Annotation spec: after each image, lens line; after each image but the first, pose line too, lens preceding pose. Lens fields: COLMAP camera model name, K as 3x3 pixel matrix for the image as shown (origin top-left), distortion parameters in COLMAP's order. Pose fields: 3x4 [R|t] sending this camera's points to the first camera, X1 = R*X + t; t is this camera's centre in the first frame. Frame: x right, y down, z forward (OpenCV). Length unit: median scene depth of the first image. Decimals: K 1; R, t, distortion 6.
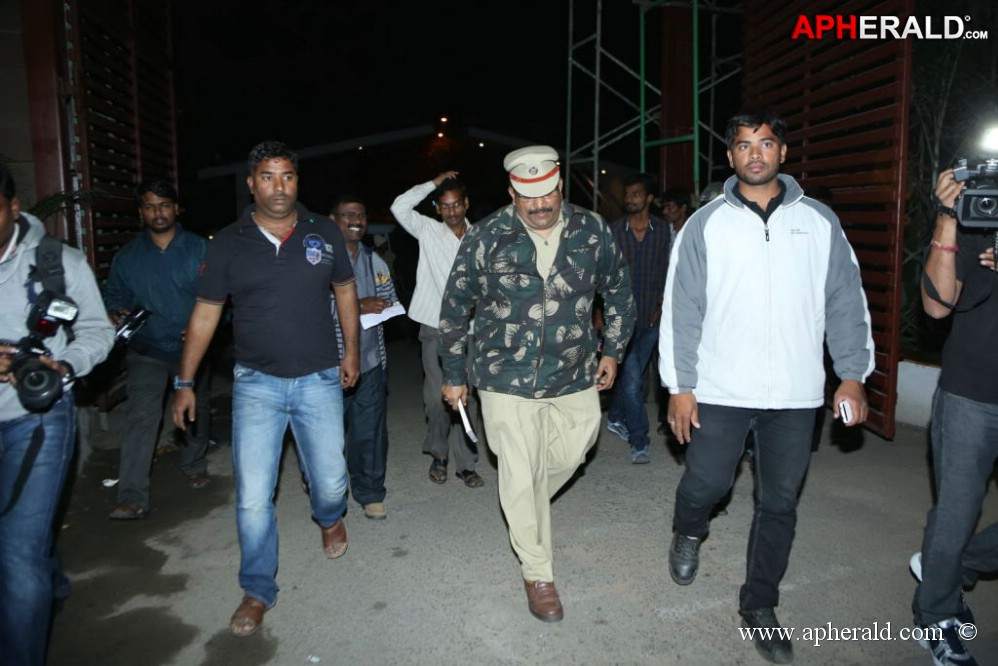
lens RADIAL K [[797.4, 0, 505.8], [0, 797.4, 325.9], [0, 0, 1]] dist [-0.074375, 0.063591]
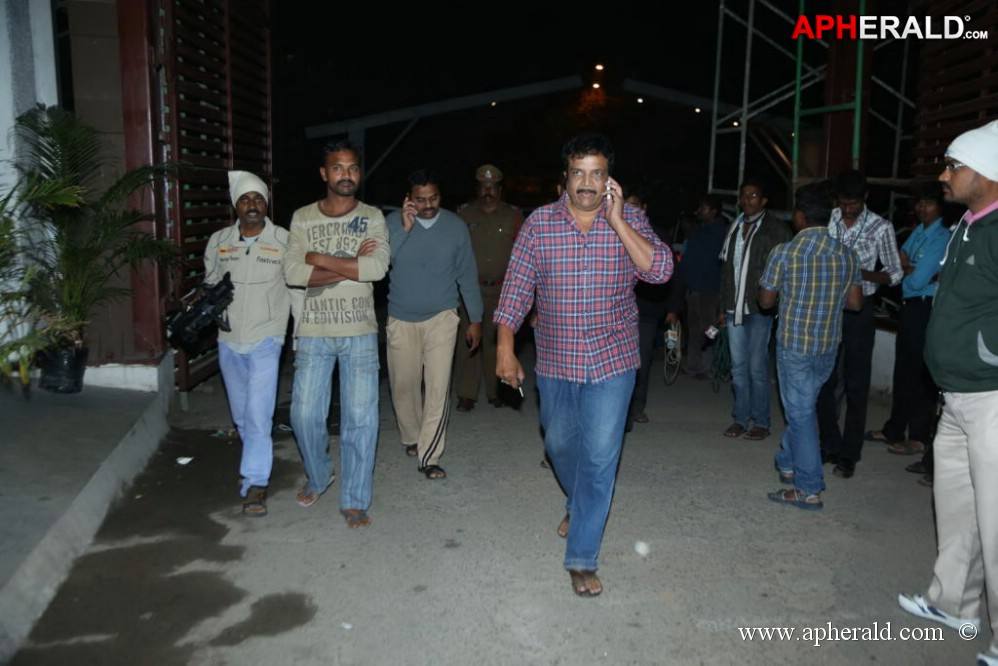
lens RADIAL K [[1004.5, 0, 498.5], [0, 1004.5, 335.6], [0, 0, 1]] dist [0.041457, 0.000000]
pose [[0.981213, 0.046750, -0.187179, 0.123199], [-0.043770, 0.998841, 0.020024, -0.001687], [0.187898, -0.011455, 0.982122, -0.186834]]
